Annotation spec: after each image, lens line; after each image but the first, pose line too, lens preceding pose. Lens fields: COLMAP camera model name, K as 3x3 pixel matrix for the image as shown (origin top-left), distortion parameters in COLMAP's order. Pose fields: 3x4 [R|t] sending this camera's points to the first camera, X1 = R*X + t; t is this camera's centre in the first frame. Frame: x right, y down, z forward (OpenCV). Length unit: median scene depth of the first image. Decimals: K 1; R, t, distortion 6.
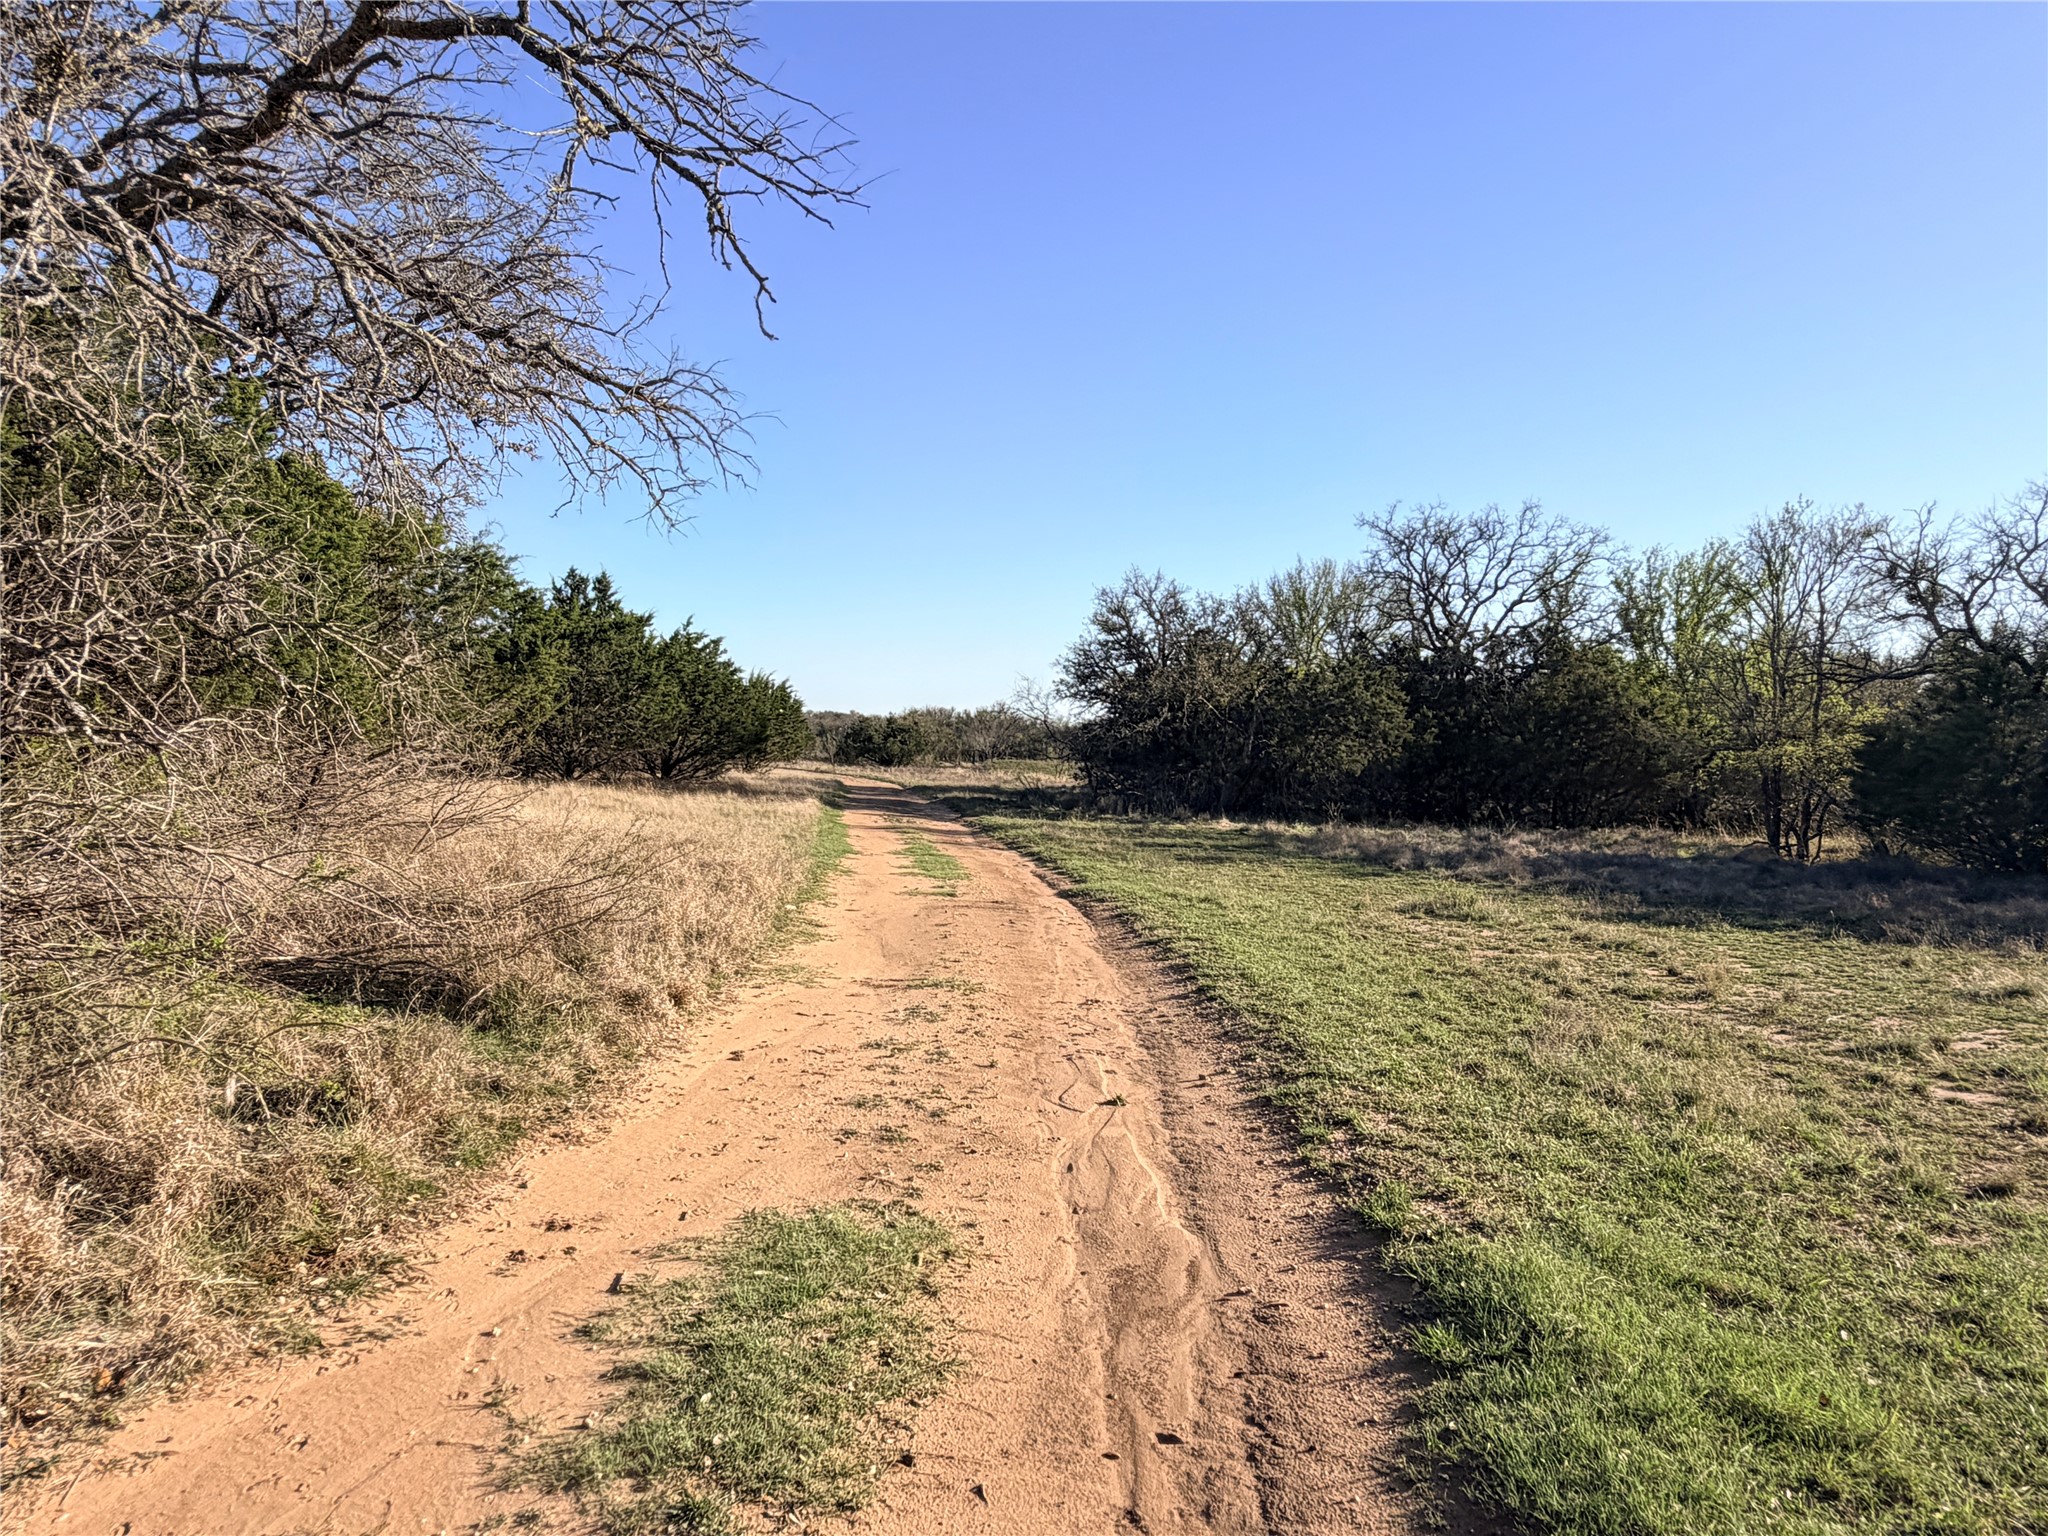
lens RADIAL K [[1375.3, 0, 1022.9], [0, 1375.3, 766.5], [0, 0, 1]] dist [-0.002872, -0.000314]
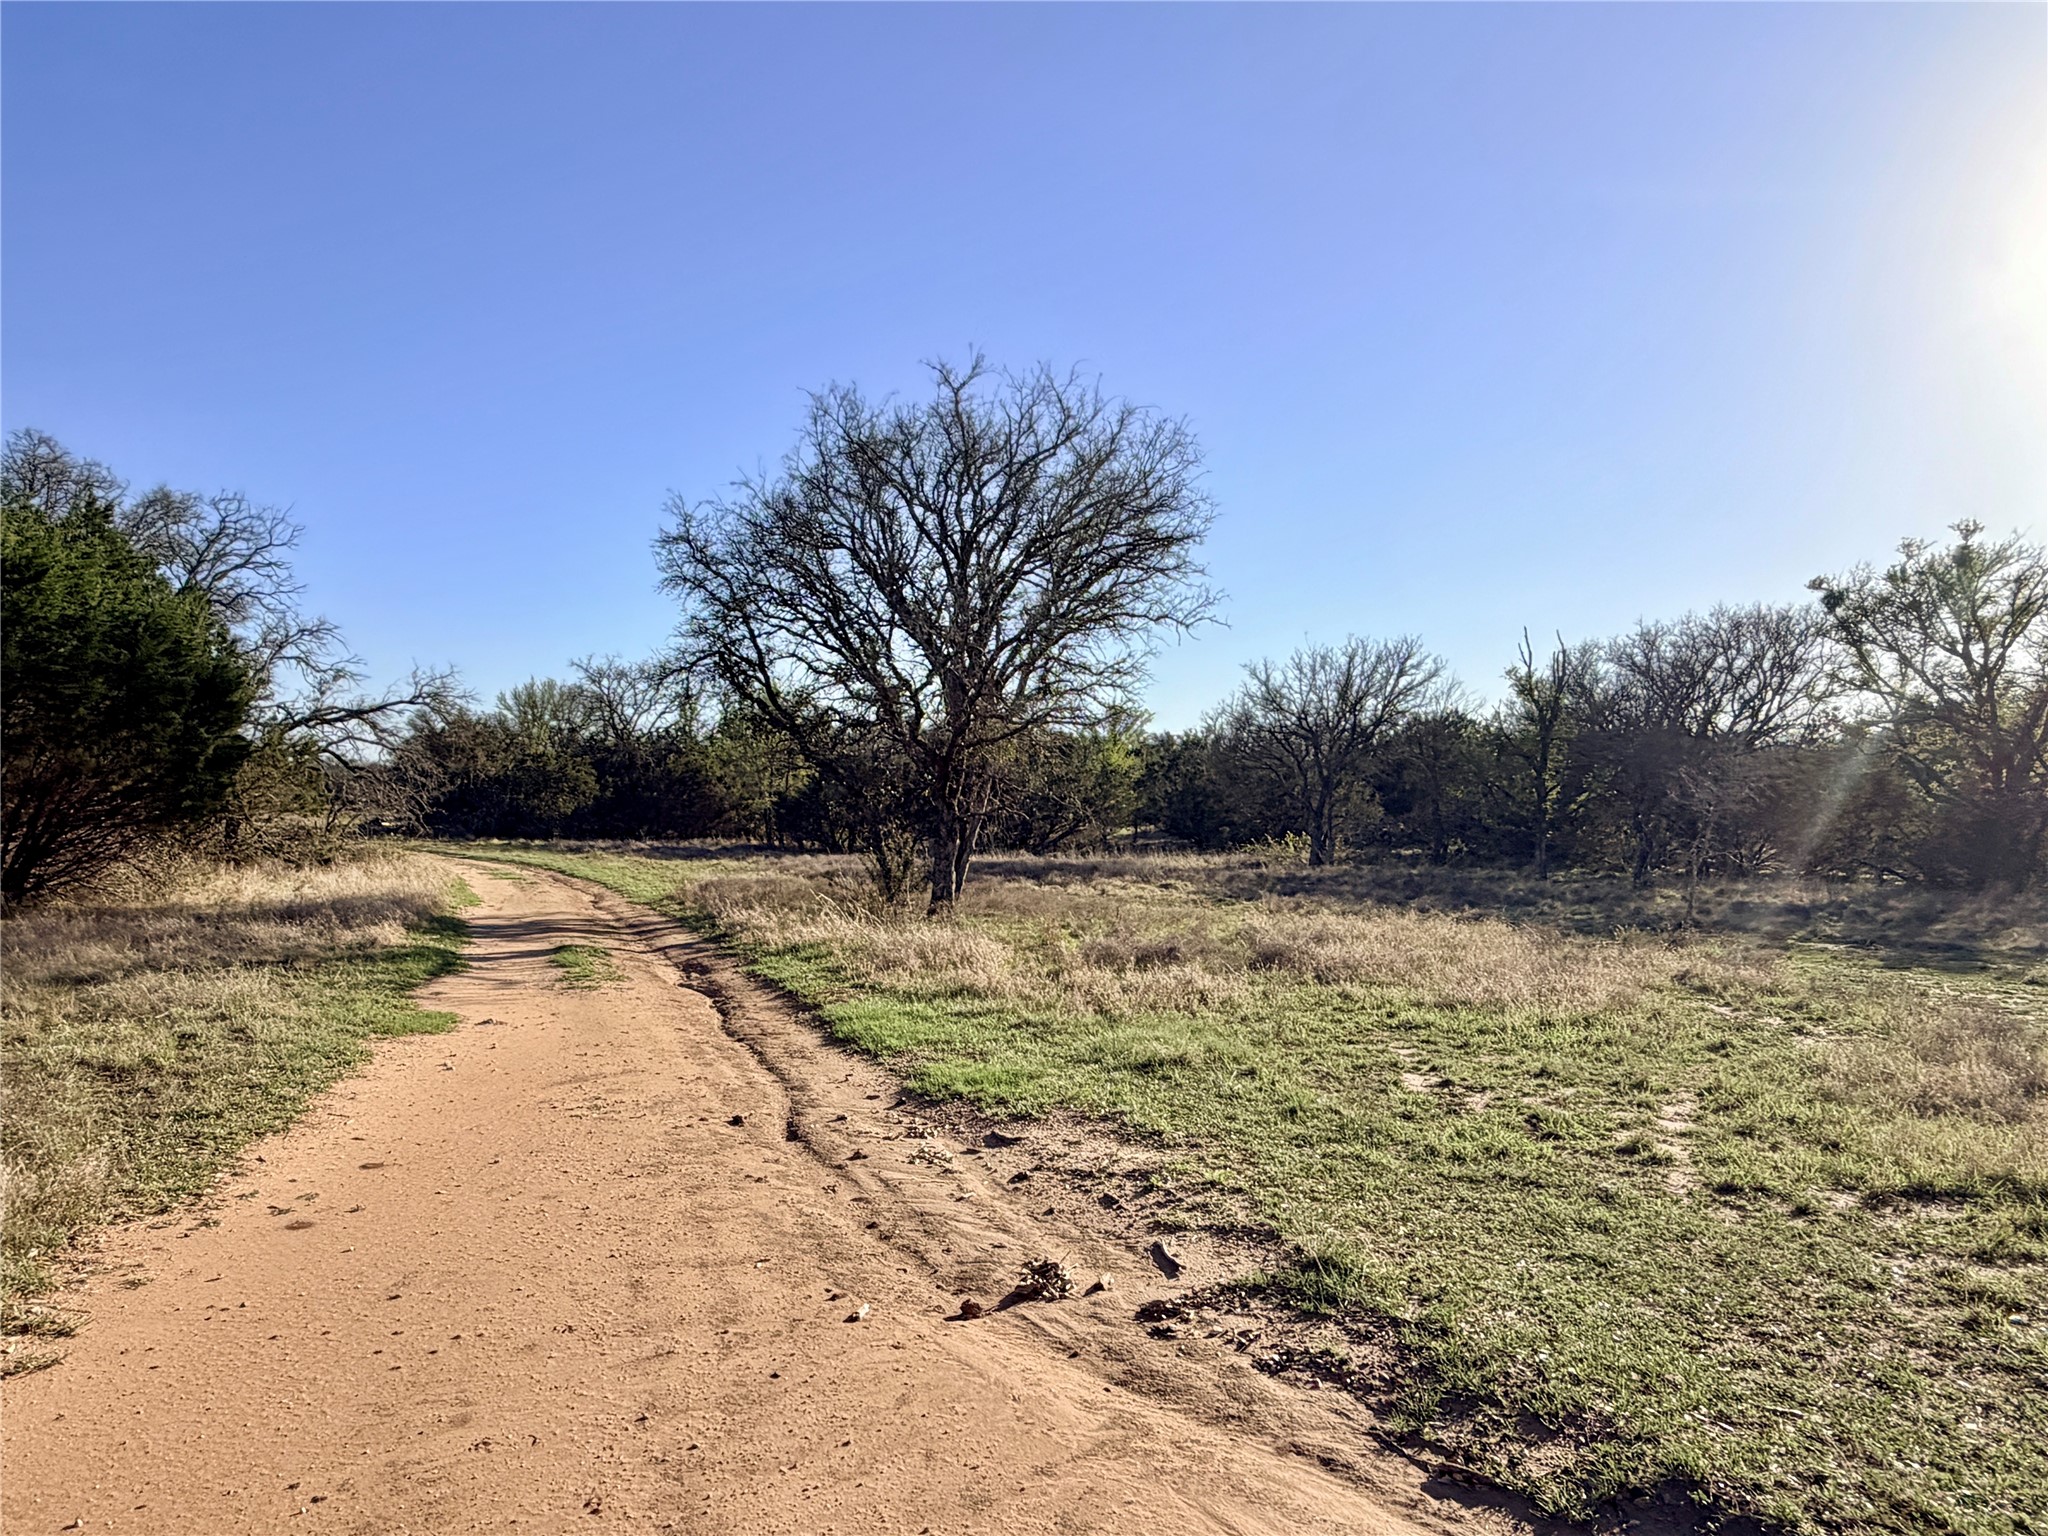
lens RADIAL K [[1375.3, 0, 1022.6], [0, 1375.3, 773.2], [0, 0, 1]] dist [-0.002872, -0.000314]
pose [[0.850399, 0.004616, 0.526118, -0.171065], [0.003738, 0.999883, -0.014815, -0.016040], [-0.526125, 0.014565, 0.850283, -0.726804]]
